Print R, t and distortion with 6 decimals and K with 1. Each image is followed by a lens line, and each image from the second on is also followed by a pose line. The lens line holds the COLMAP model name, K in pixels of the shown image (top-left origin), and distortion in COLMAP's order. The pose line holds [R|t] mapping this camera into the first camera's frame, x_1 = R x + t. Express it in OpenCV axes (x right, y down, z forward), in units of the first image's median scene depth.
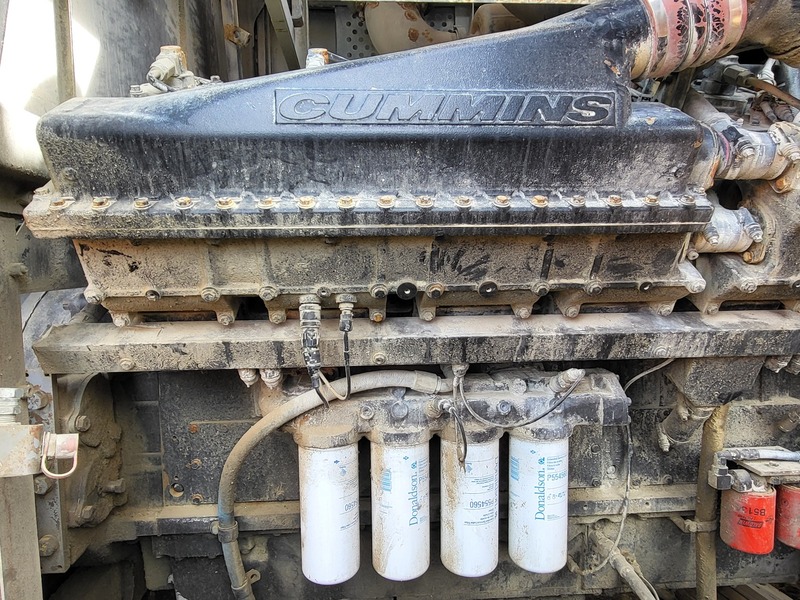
lens RADIAL K [[541.8, 0, 398.6], [0, 541.8, 302.6], [0, 0, 1]] dist [-0.003822, 0.003468]
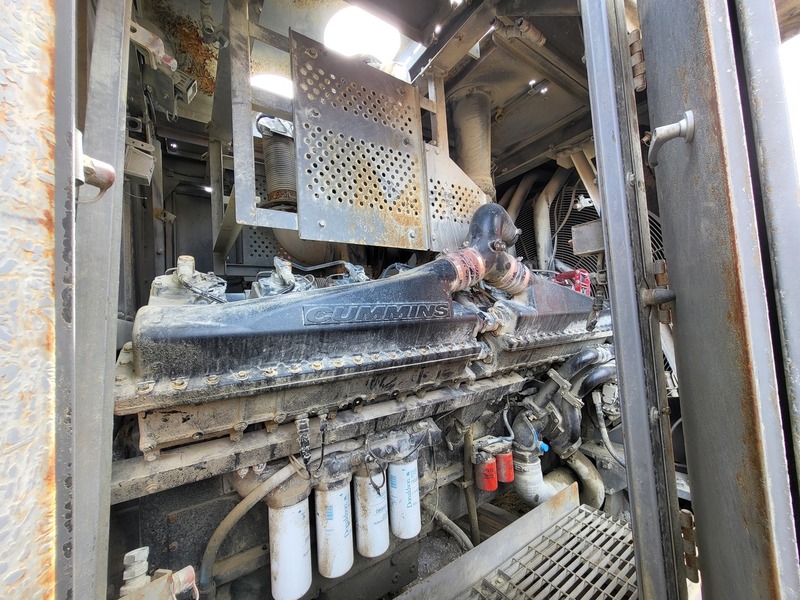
lens RADIAL K [[316.1, 0, 401.3], [0, 316.1, 299.7], [0, 0, 1]] dist [-0.002448, -0.000229]
pose [[0.863298, -0.004682, 0.504672, -0.385637], [0.087602, 0.986168, -0.140704, -0.193652], [-0.497033, 0.165680, 0.851768, -0.045418]]
